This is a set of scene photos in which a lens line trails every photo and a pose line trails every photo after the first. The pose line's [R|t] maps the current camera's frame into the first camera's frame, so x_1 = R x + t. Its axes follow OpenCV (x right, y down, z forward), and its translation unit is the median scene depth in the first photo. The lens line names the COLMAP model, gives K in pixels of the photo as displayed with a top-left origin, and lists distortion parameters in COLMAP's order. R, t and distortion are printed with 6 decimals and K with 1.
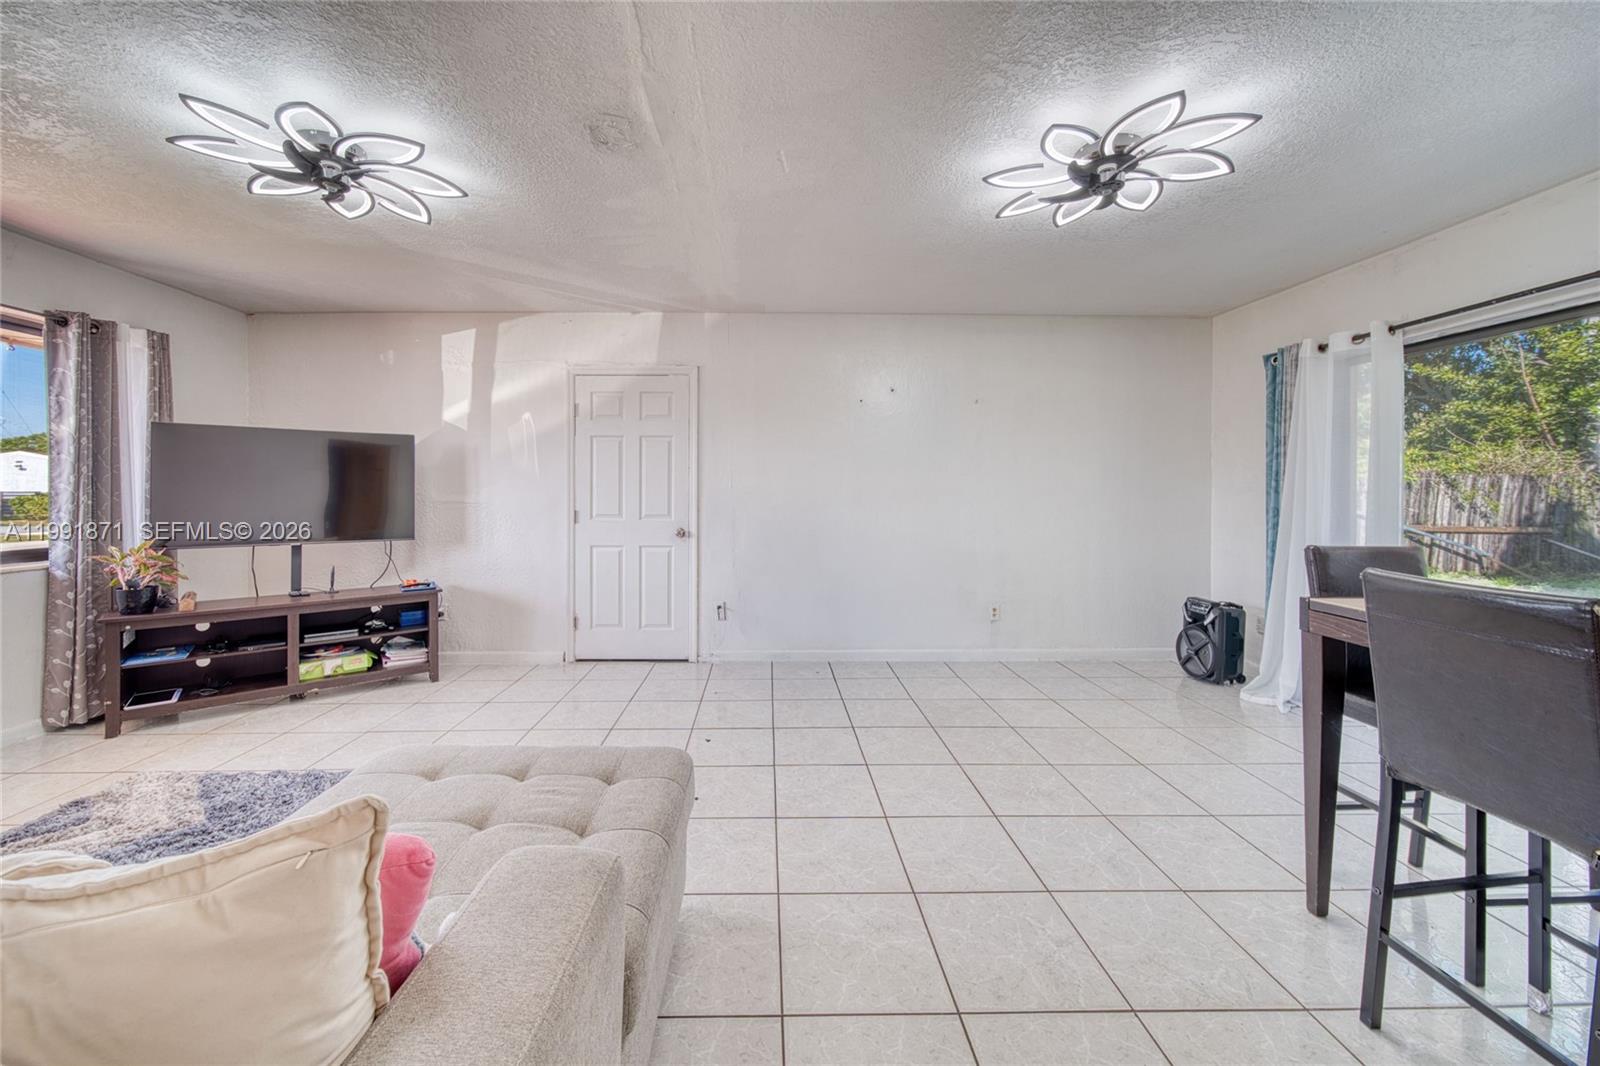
lens RADIAL K [[589.1, 0, 729.6], [0, 589.1, 490.5], [0, 0, 1]] dist [0.000077, -0.000120]
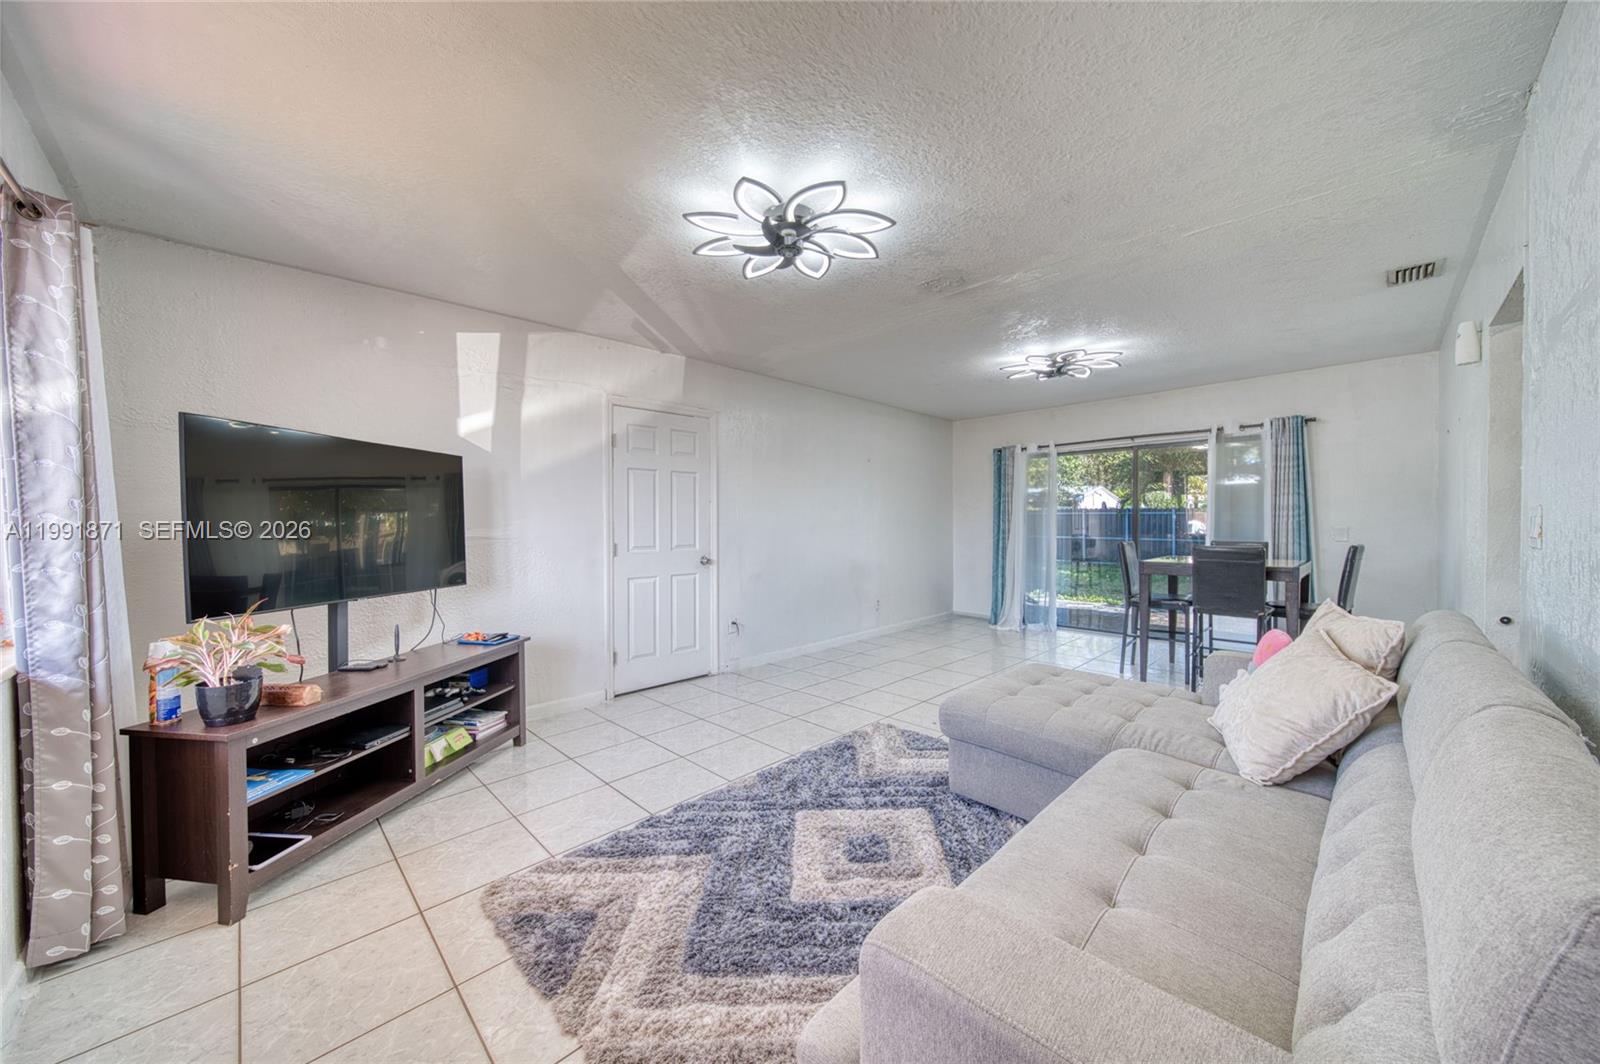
lens RADIAL K [[589.1, 0, 795.7], [0, 589.1, 527.6], [0, 0, 1]] dist [0.000077, -0.000120]
pose [[0.708714, -0.011621, 0.705401, -0.742537], [0.006360, 0.999929, 0.010083, -0.000187], [-0.705468, -0.002659, 0.708737, 0.097151]]
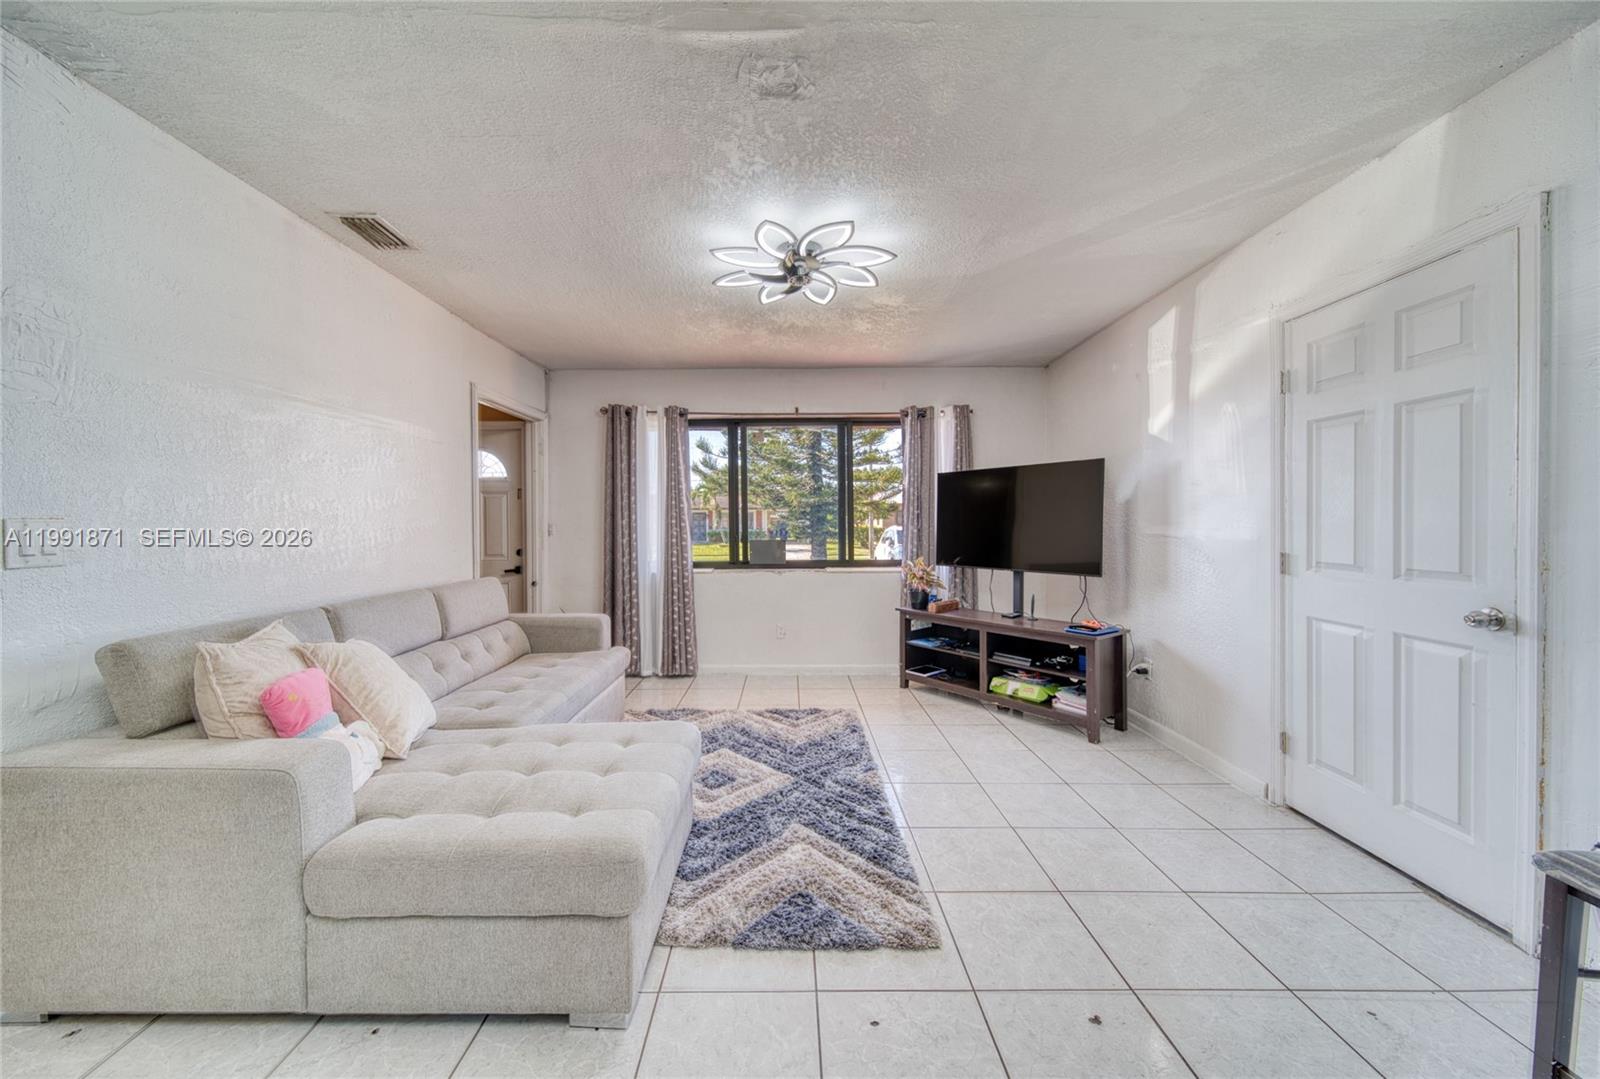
lens RADIAL K [[594.1, 0, 799.6], [0, 594.1, 532.3], [0, 0, 1]] dist [0.001557, 0.000302]
pose [[0.022740, 0.011576, -0.999674, 0.324365], [0.008422, 0.999895, 0.011770, 0.002307], [0.999706, -0.008687, 0.022641, 0.505680]]
